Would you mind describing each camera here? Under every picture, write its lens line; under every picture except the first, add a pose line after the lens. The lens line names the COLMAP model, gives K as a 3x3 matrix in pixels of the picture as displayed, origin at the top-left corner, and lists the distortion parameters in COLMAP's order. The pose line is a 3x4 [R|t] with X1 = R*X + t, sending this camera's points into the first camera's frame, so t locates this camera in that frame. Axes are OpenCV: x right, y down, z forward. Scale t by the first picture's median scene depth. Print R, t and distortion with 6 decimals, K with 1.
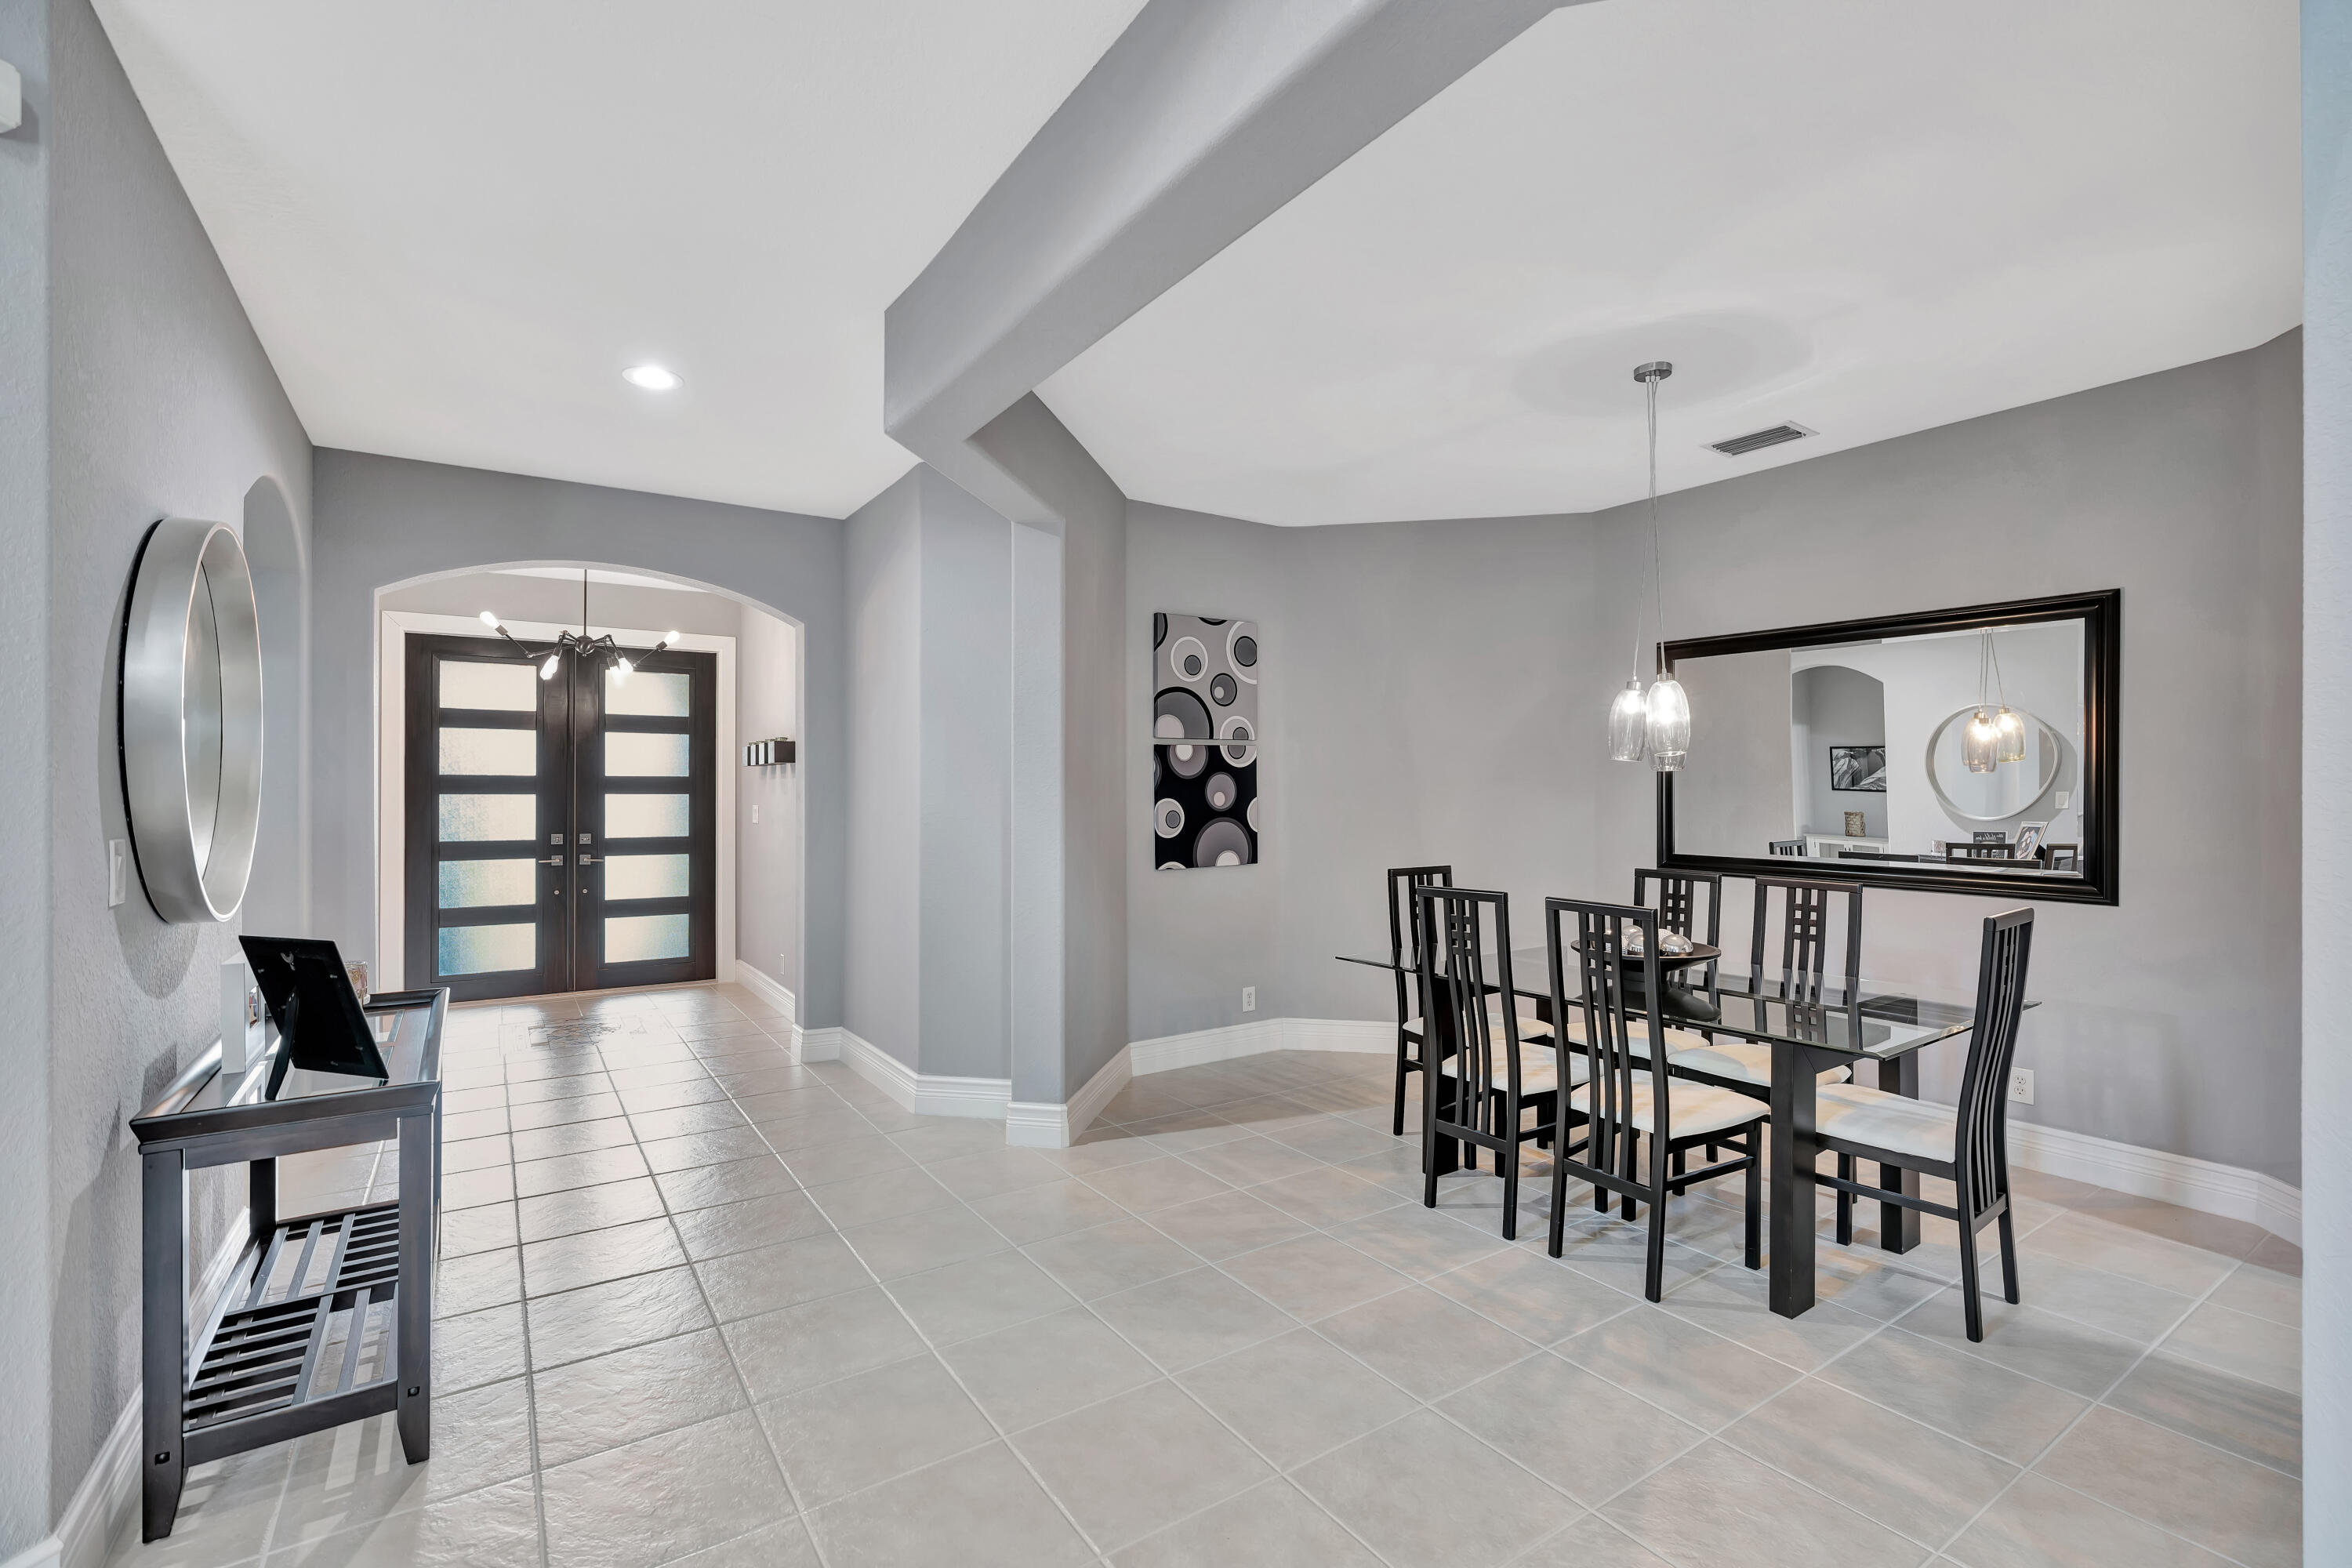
lens RADIAL K [[1055.6, 0, 1186.9], [0, 1055.6, 795.1], [0, 0, 1]] dist [-0.017746, 0.002117]
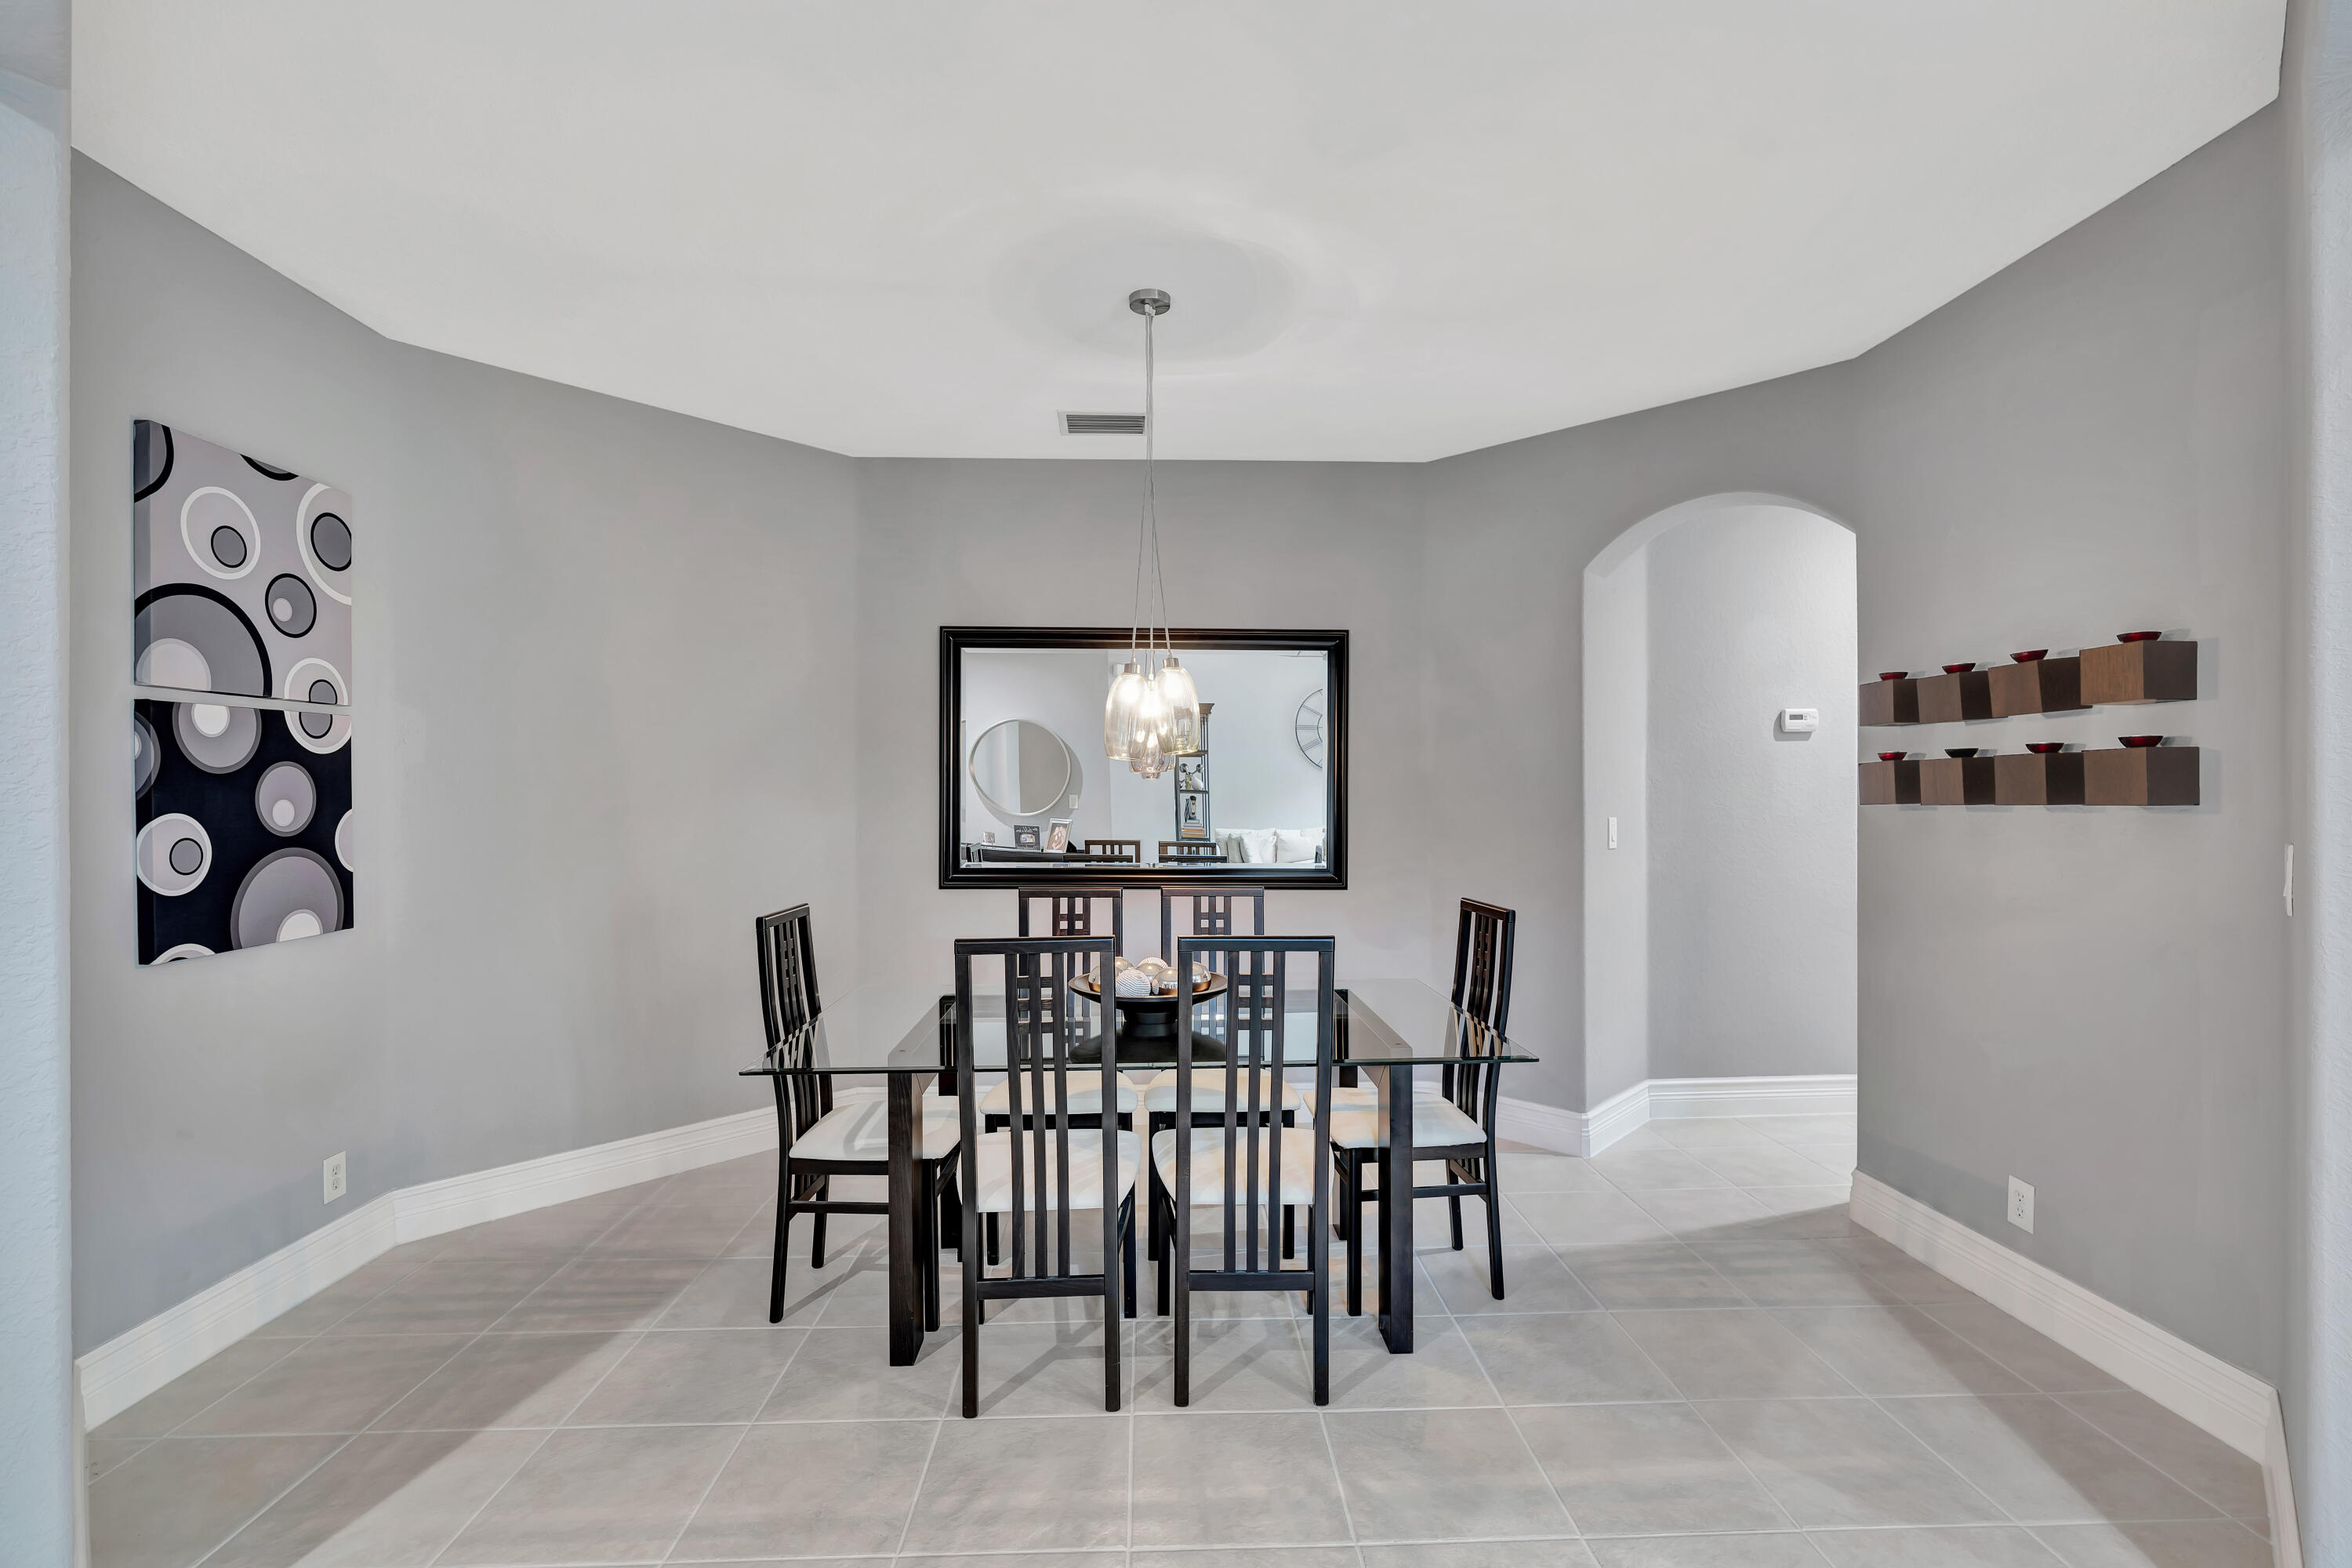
lens RADIAL K [[1055.6, 0, 1243.0], [0, 1055.6, 800.0], [0, 0, 1]] dist [-0.017746, 0.002117]
pose [[0.525118, -0.003892, 0.851021, -0.165266], [0.005901, 0.999982, 0.000933, -0.000616], [-0.851009, 0.004532, 0.525132, 0.338017]]
